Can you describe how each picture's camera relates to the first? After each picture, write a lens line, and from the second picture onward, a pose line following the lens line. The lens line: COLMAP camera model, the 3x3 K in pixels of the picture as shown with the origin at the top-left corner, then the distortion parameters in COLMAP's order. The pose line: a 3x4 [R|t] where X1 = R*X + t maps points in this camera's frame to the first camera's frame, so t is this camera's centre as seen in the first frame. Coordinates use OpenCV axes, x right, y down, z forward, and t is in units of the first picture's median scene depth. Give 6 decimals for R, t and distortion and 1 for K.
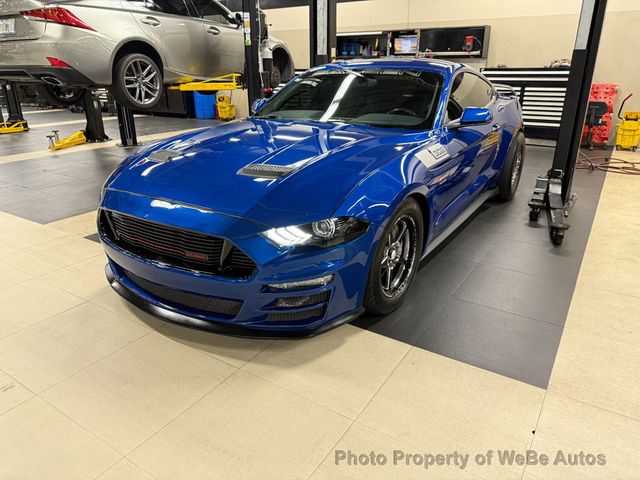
lens RADIAL K [[457.9, 0, 317.8], [0, 457.9, 240.2], [0, 0, 1]] dist [0.049501, -0.061560]
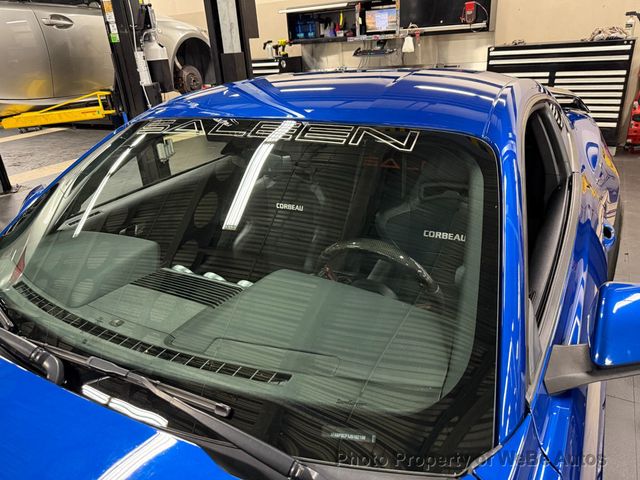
lens RADIAL K [[445.9, 0, 308.1], [0, 445.9, 242.5], [0, 0, 1]] dist [0.035708, -0.048344]
pose [[0.997799, -0.066223, -0.003459, 0.058485], [0.066311, 0.995933, 0.060992, -0.131936], [-0.000594, -0.061088, 0.998132, 0.290414]]
